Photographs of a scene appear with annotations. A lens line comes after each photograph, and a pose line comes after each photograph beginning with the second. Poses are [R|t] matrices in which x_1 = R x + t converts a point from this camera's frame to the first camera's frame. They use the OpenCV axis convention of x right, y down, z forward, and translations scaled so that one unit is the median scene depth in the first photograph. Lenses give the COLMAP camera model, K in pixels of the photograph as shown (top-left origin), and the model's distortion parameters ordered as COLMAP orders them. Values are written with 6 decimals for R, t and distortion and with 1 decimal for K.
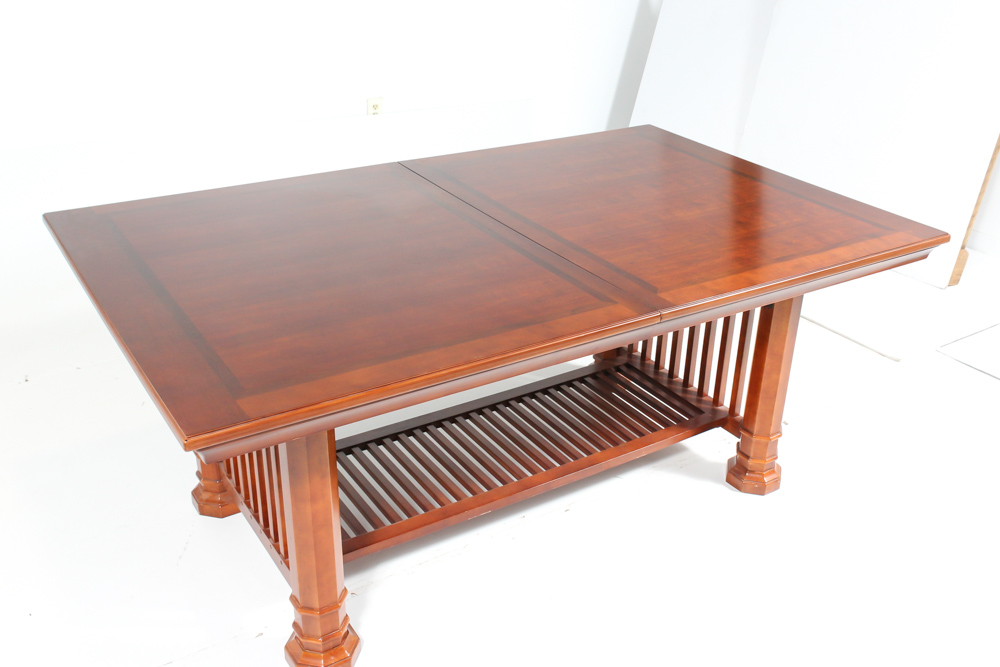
lens RADIAL K [[972.1, 0, 500.0], [0, 972.1, 333.5], [0, 0, 1]] dist [0.001413, 0.000716]
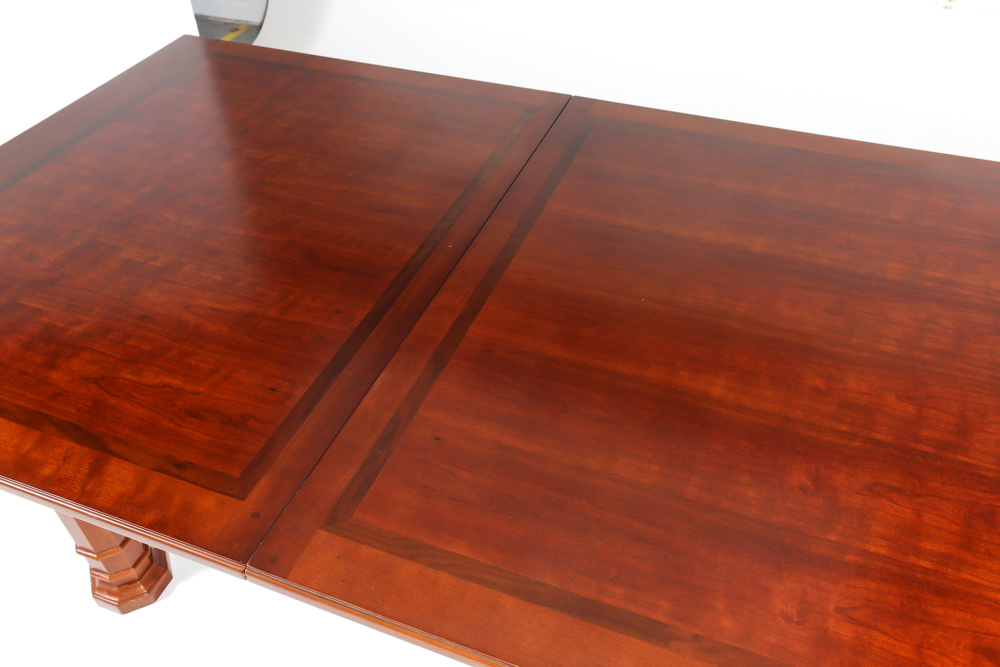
lens RADIAL K [[823.0, 0, 500.0], [0, 823.0, 333.5], [0, 0, 1]] dist [-0.013071, -0.007026]
pose [[0.590655, 0.512003, -0.623683, 0.322158], [-0.336108, 0.858779, 0.386692, -0.243950], [0.733593, -0.018776, 0.679330, 0.569895]]
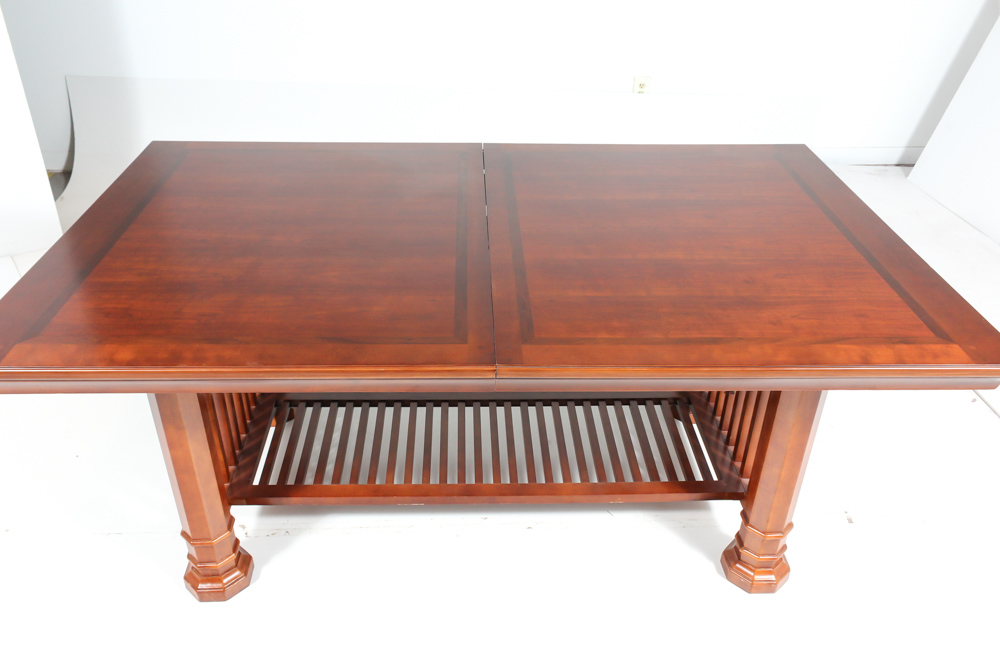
lens RADIAL K [[823.0, 0, 500.0], [0, 823.0, 333.5], [0, 0, 1]] dist [-0.013071, -0.007026]
pose [[0.861129, 0.260090, -0.436818, 0.339038], [-0.223883, 0.965432, 0.133482, -0.105505], [0.456436, -0.017149, 0.889591, 0.249986]]
